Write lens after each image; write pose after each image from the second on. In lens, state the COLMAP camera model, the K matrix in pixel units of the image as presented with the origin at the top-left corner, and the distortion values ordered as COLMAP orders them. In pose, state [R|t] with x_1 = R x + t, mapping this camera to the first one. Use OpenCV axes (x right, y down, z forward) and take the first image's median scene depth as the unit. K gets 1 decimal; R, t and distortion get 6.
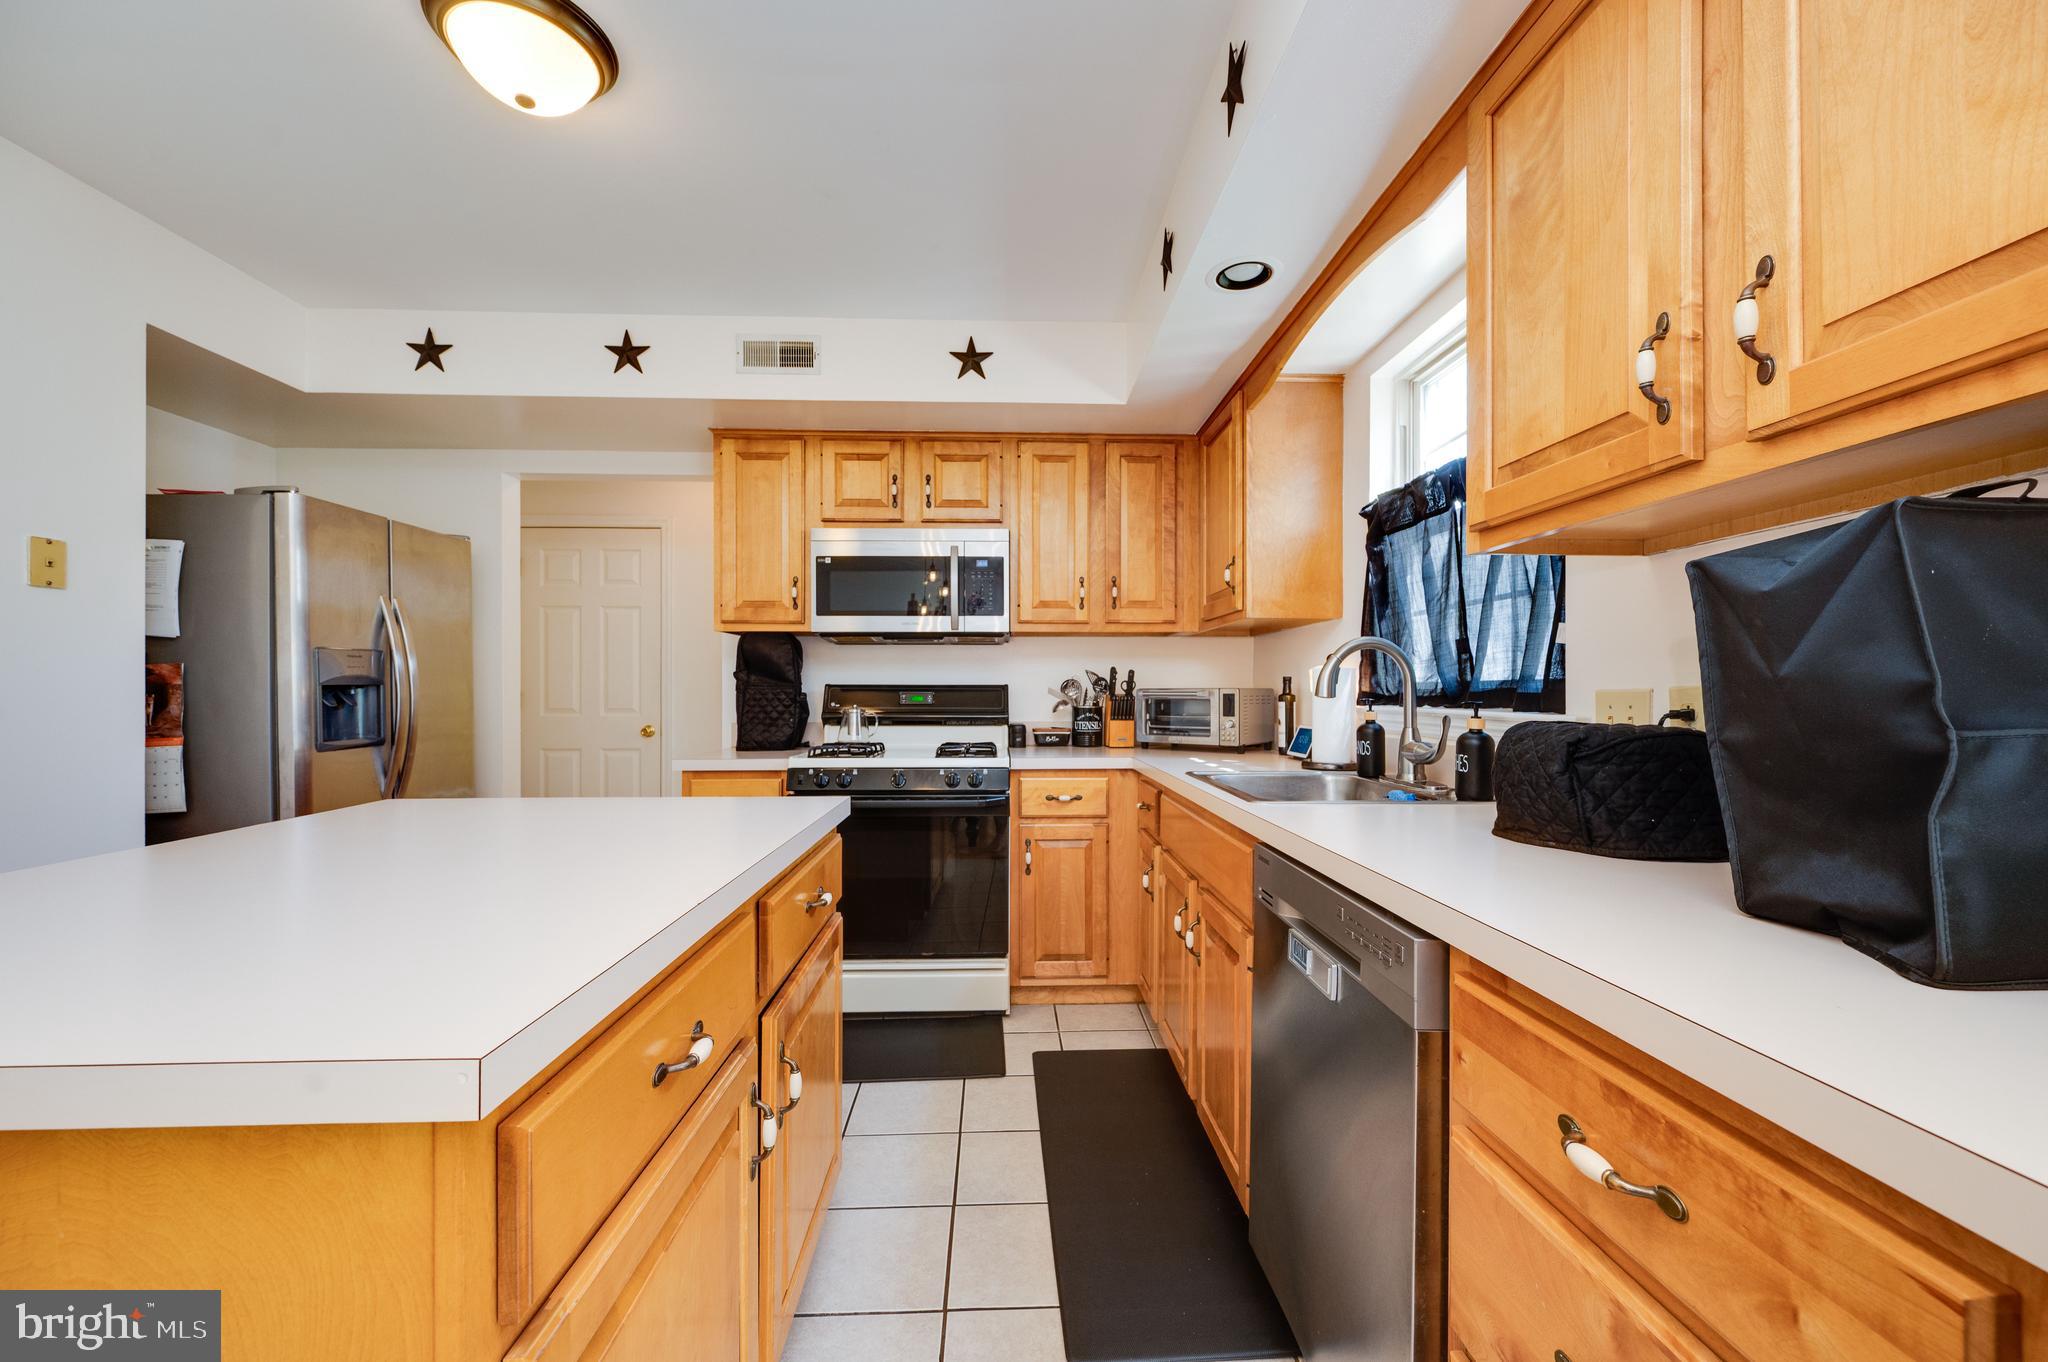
lens RADIAL K [[816.0, 0, 1016.8], [0, 816.0, 685.5], [0, 0, 1]] dist [-0.002847, -0.000707]
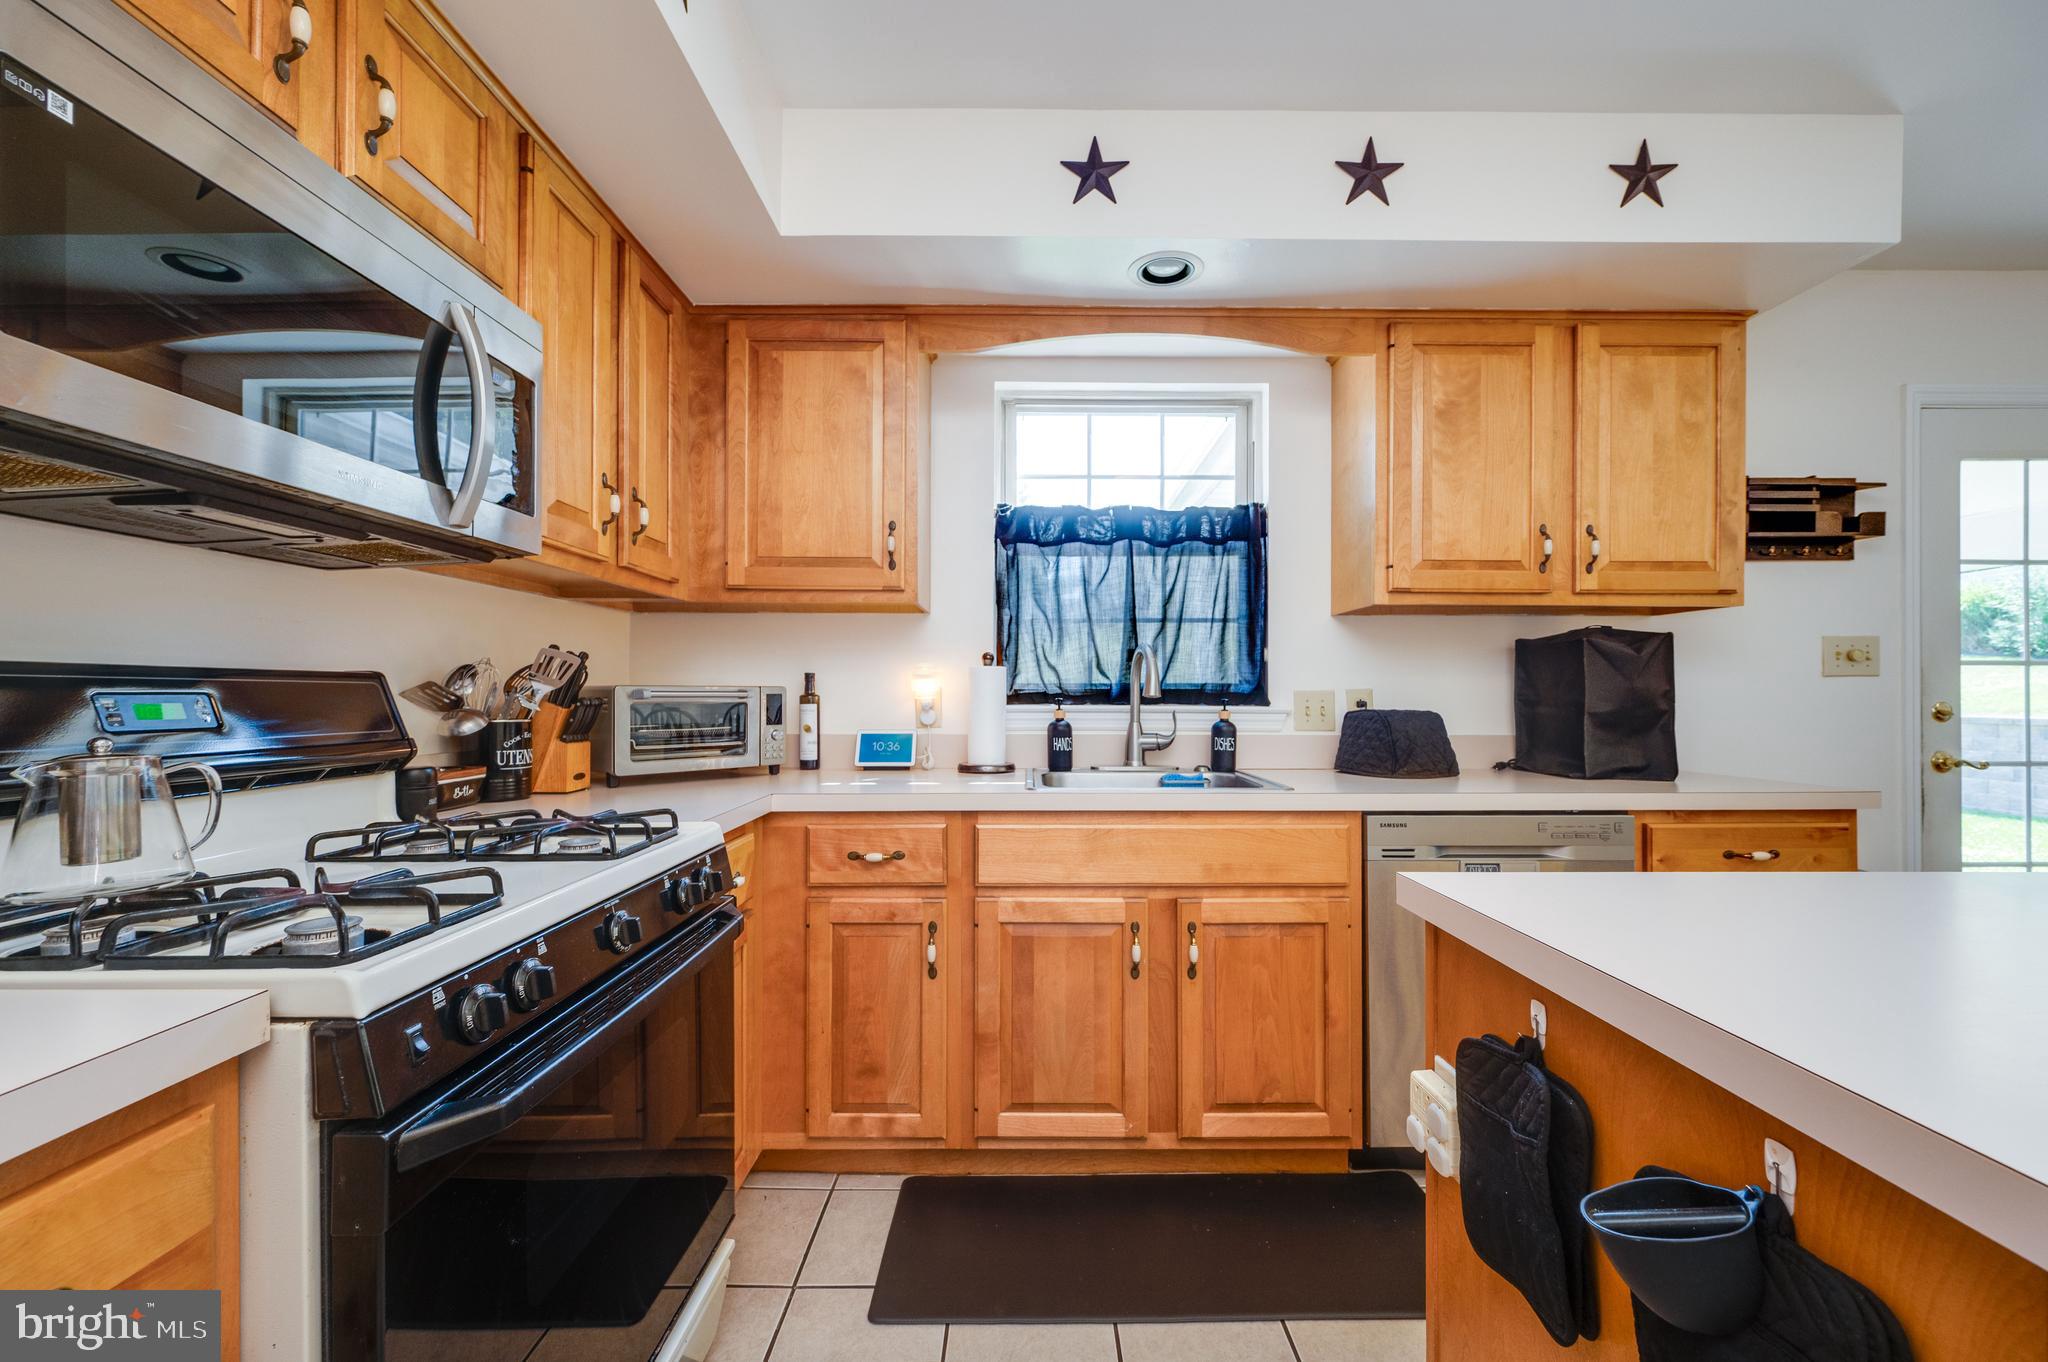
lens RADIAL K [[816.0, 0, 1028.6], [0, 816.0, 693.4], [0, 0, 1]] dist [-0.002847, -0.000707]
pose [[0.017336, 0.000541, 0.999850, -0.470884], [-0.009371, 0.999956, -0.000378, 0.007704], [-0.999806, -0.009363, 0.017340, 0.755044]]
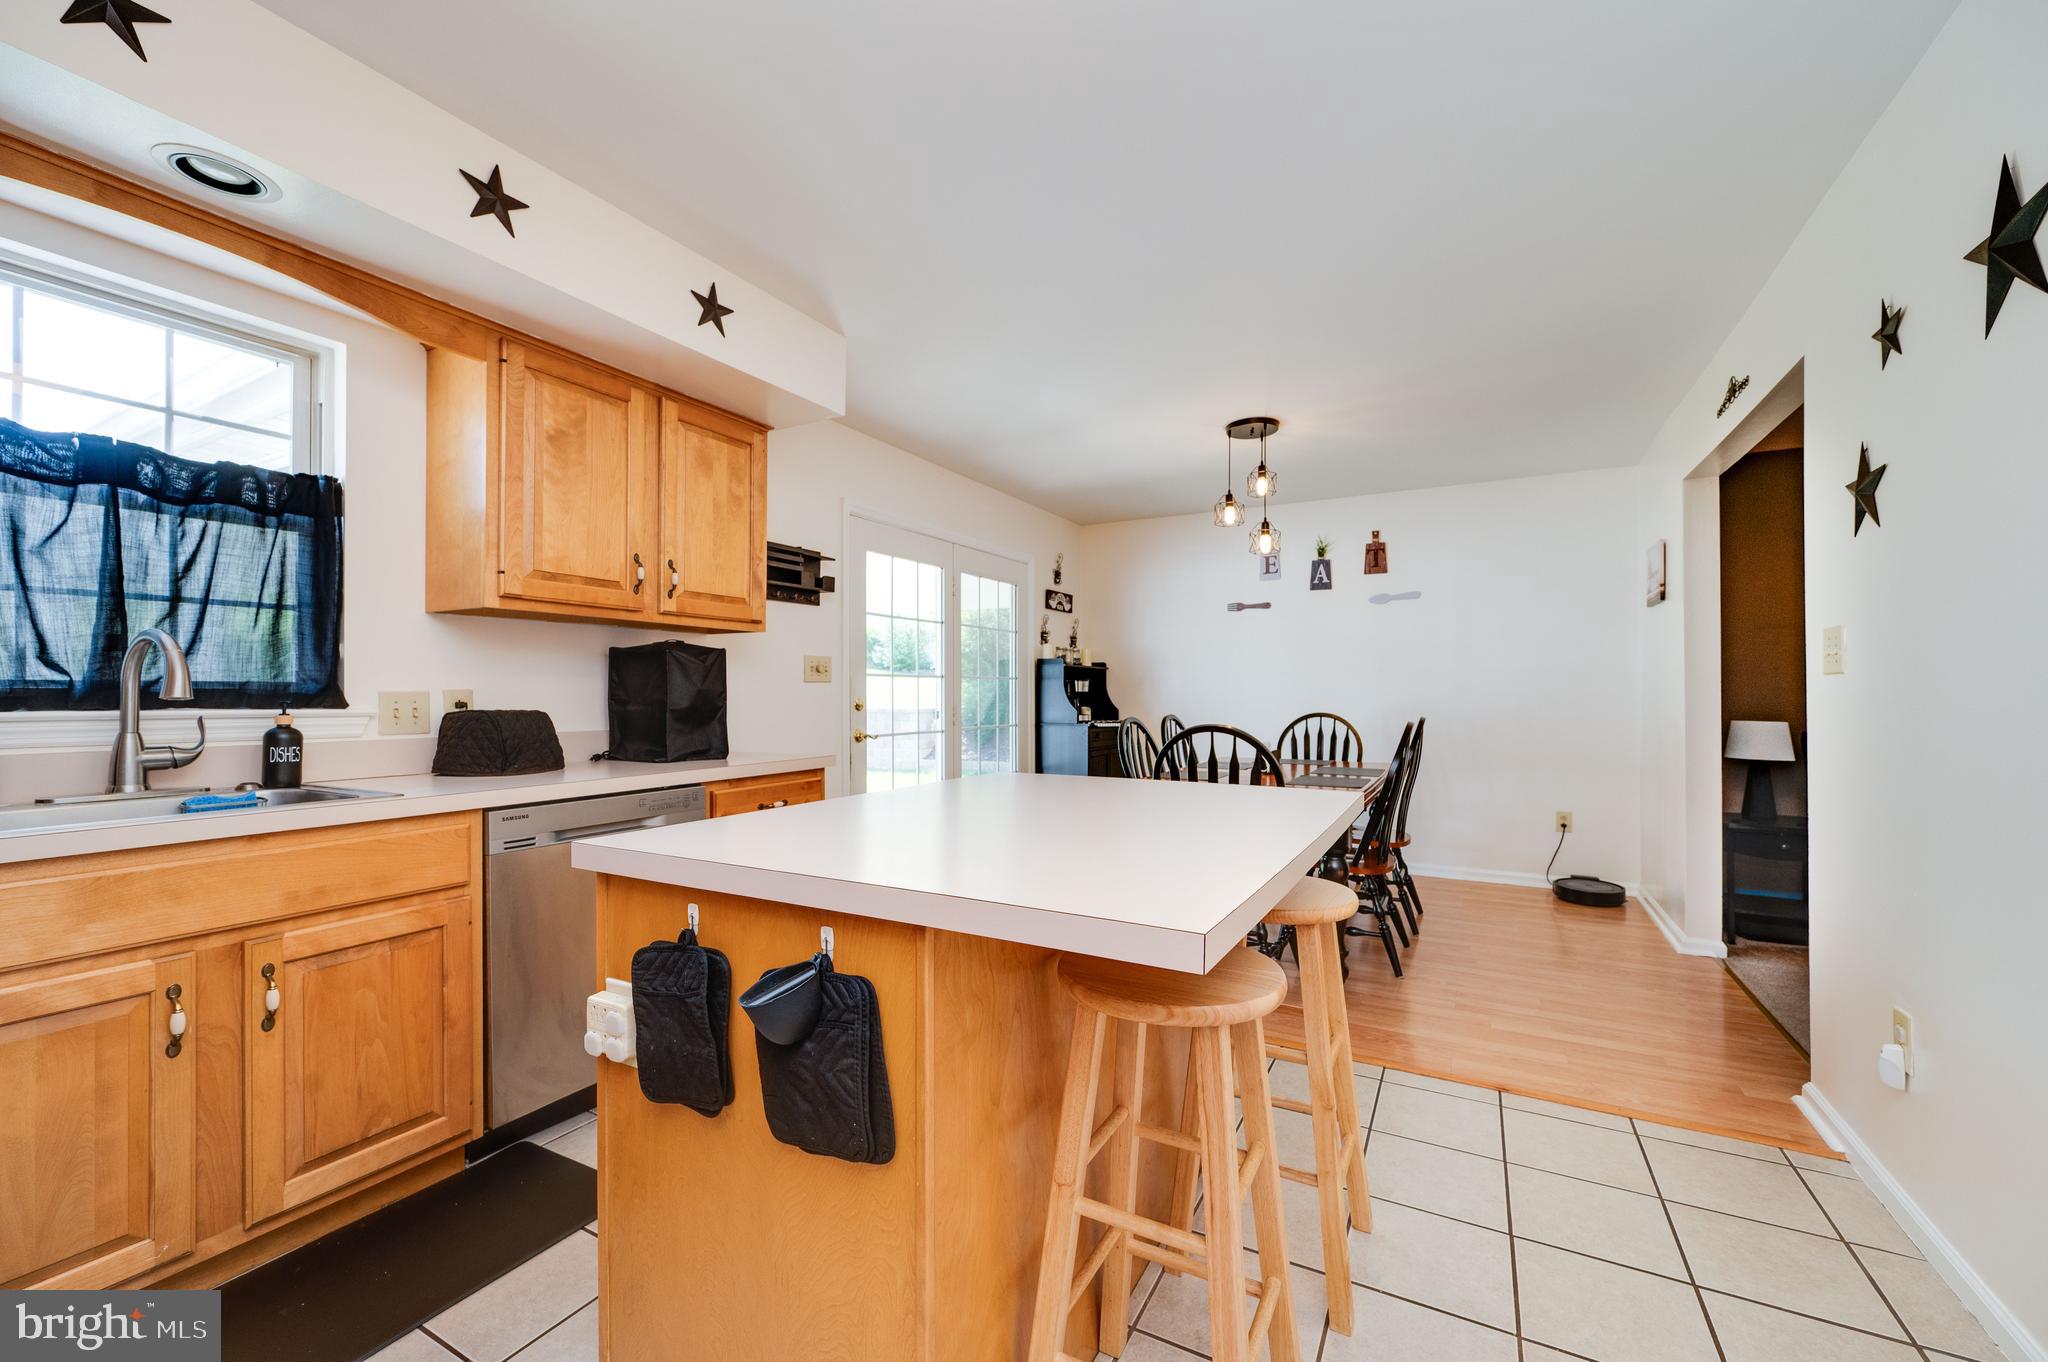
lens RADIAL K [[816.0, 0, 1014.8], [0, 816.0, 690.1], [0, 0, 1]] dist [-0.002847, -0.000707]
pose [[-0.855721, 0.002339, 0.517432, -0.535233], [-0.004349, 0.999922, -0.011712, 0.007396], [-0.517419, -0.012272, -0.855644, 0.844754]]
